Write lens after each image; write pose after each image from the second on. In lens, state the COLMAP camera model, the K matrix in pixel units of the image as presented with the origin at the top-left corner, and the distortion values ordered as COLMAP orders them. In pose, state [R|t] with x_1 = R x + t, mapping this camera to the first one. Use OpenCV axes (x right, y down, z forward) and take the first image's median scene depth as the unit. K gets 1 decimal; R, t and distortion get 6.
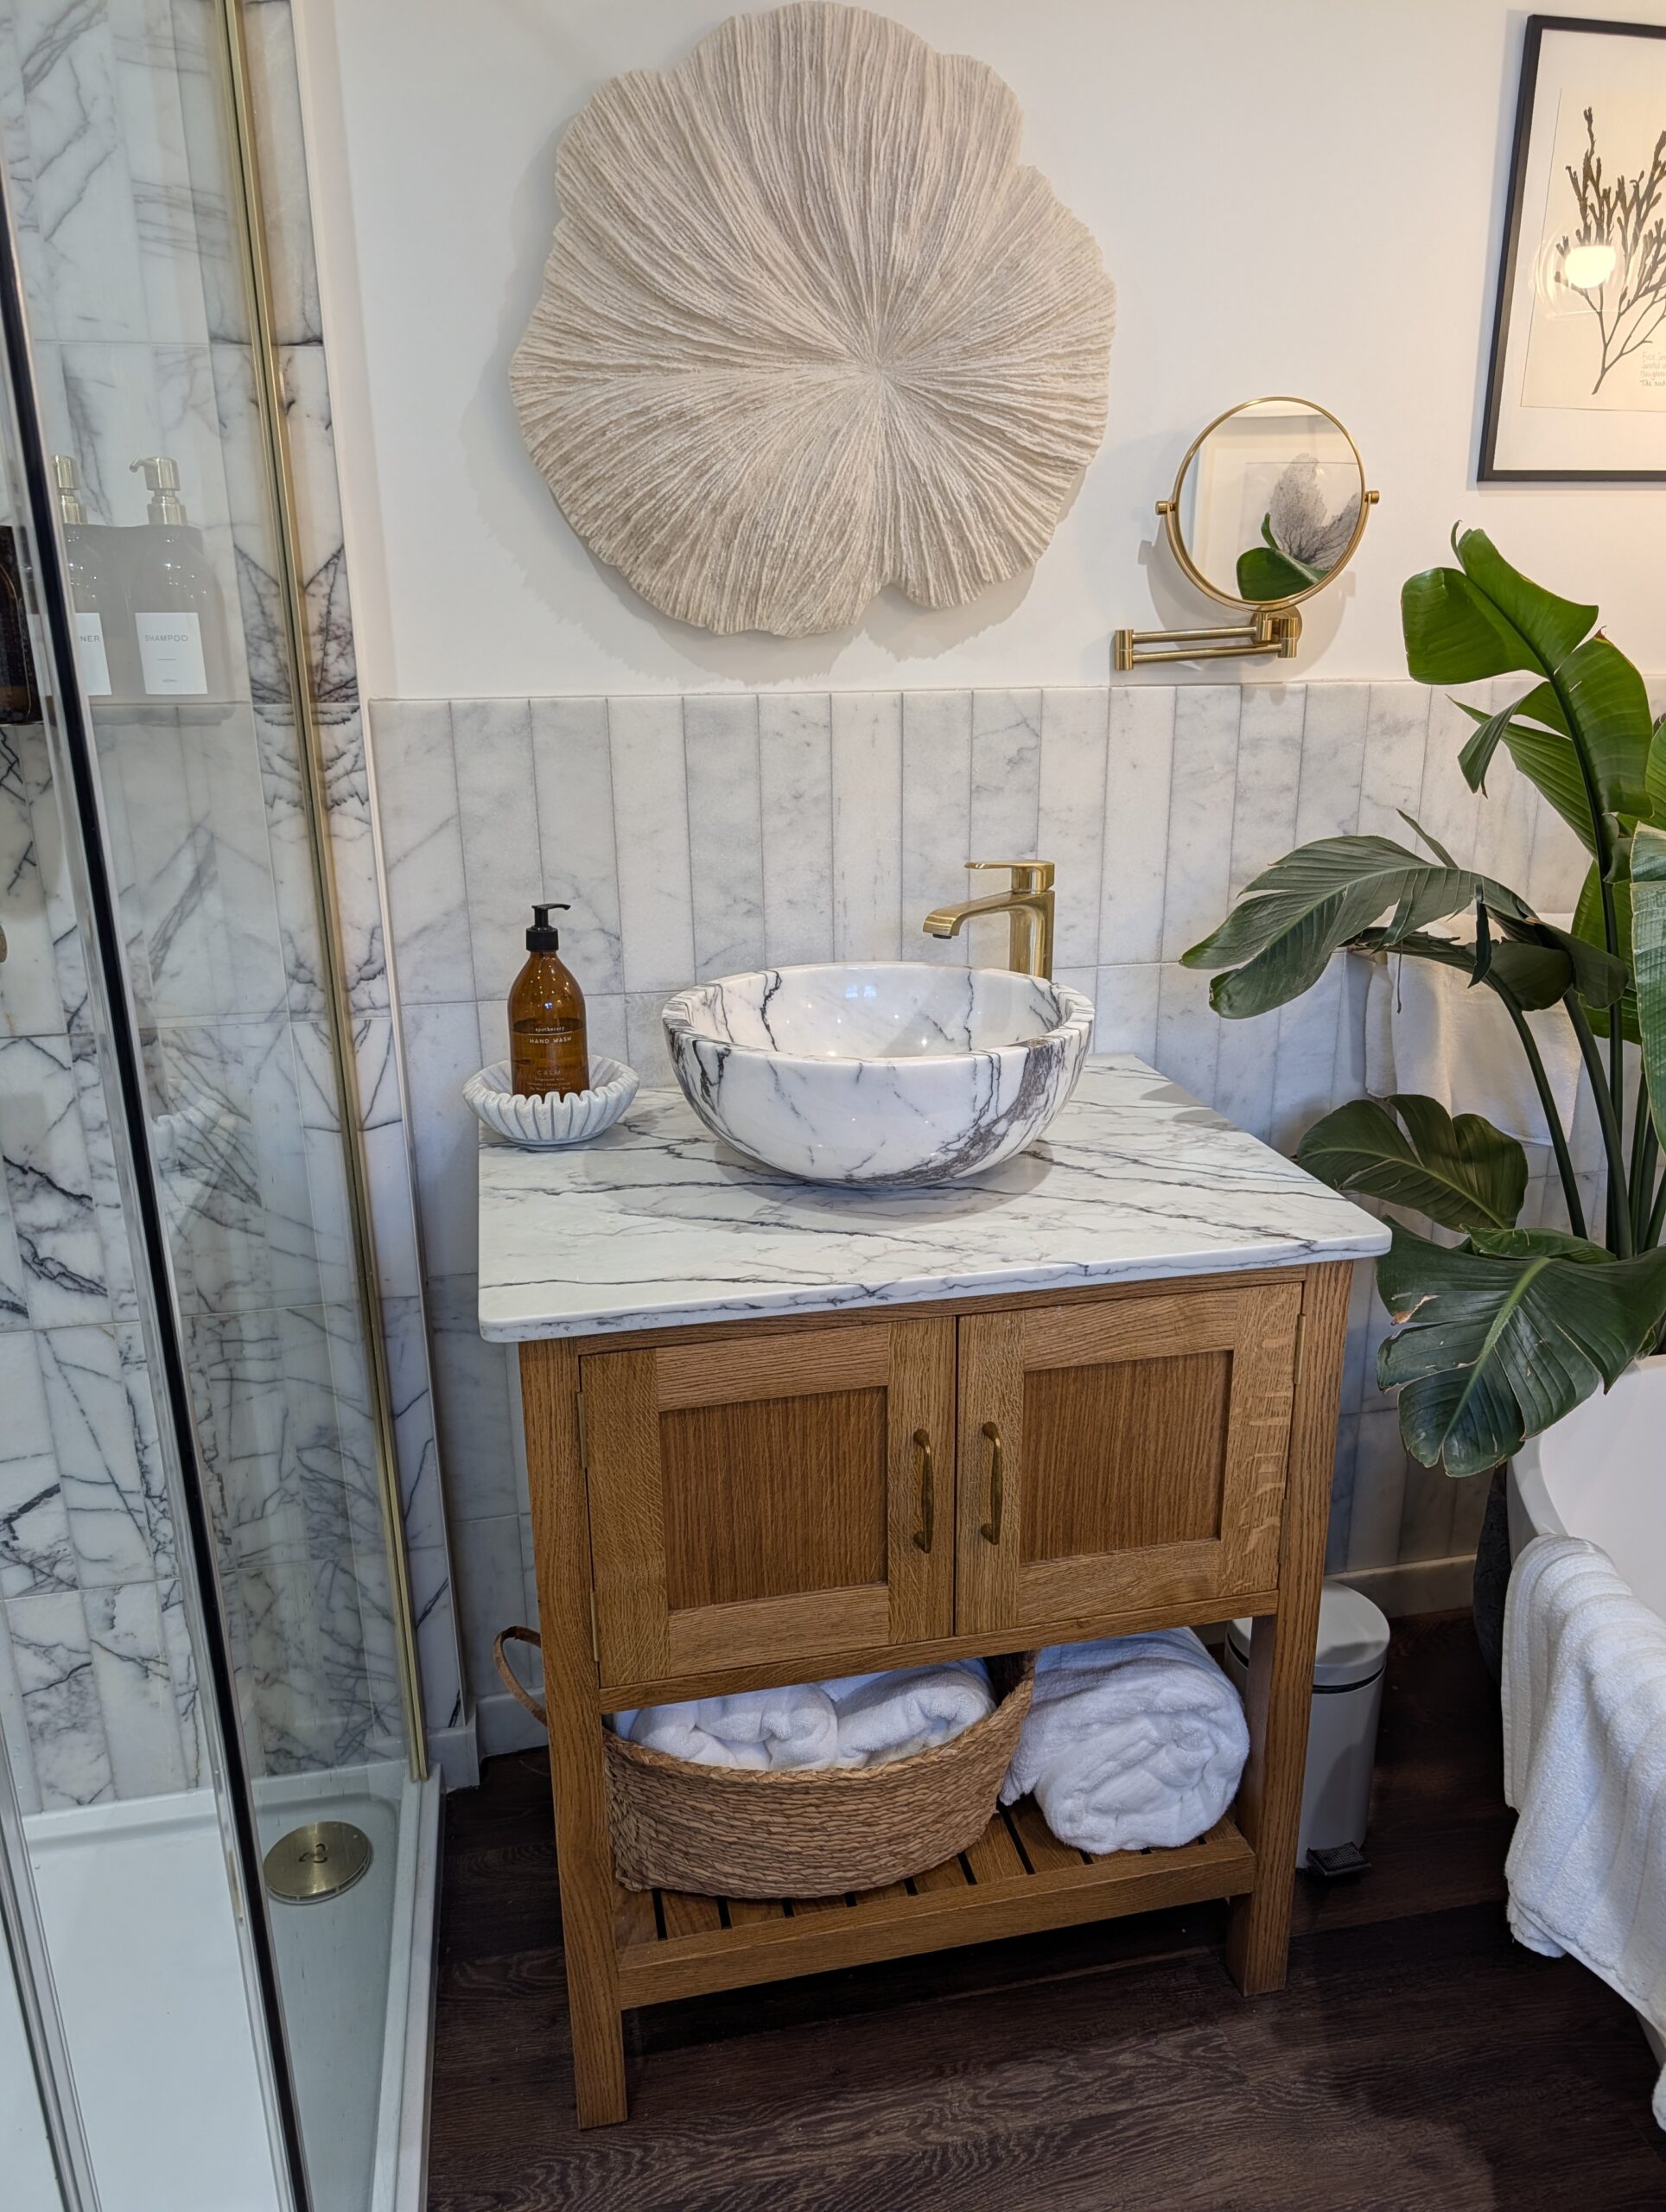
lens RADIAL K [[1598.7, 0, 838.2], [0, 1598.7, 1144.6], [0, 0, 1]] dist [0.008686, -0.014613]
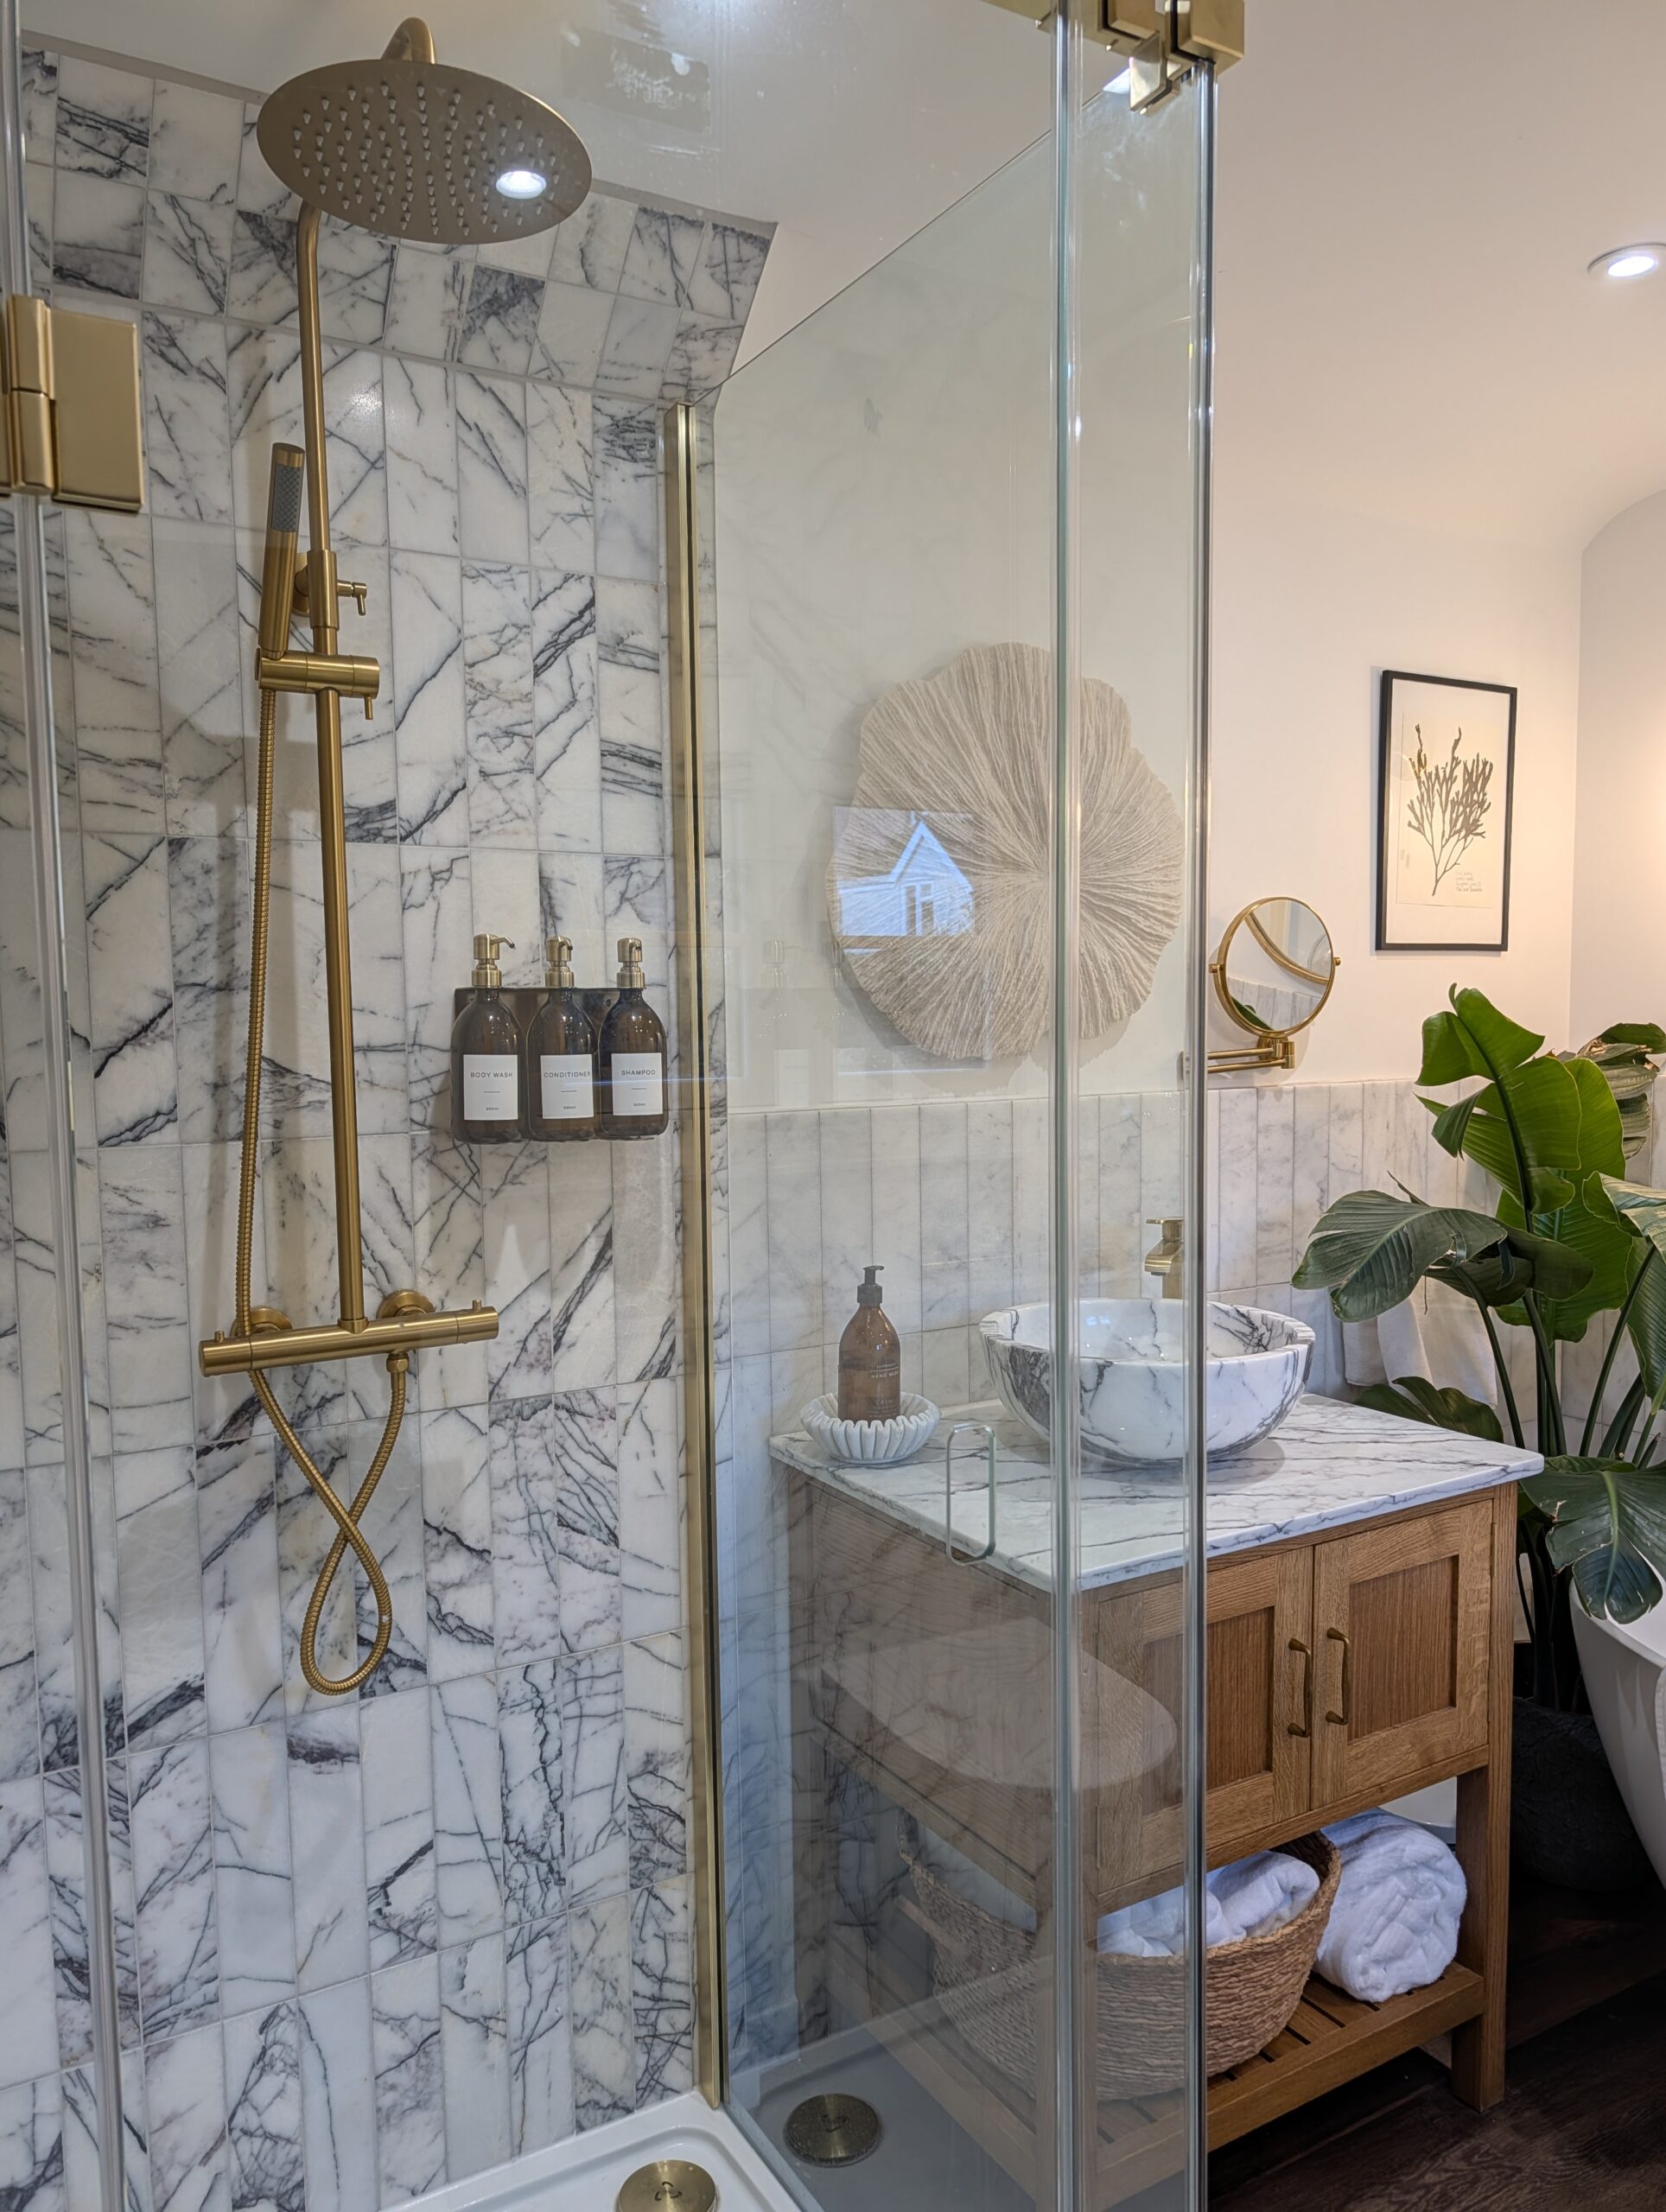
lens RADIAL K [[1598.7, 0, 838.2], [0, 1598.7, 1144.6], [0, 0, 1]] dist [0.008686, -0.014613]
pose [[0.949426, -0.030572, 0.312500, -0.581440], [0.103273, 0.970281, -0.218837, 0.027284], [-0.296523, 0.240042, 0.924367, -0.172610]]
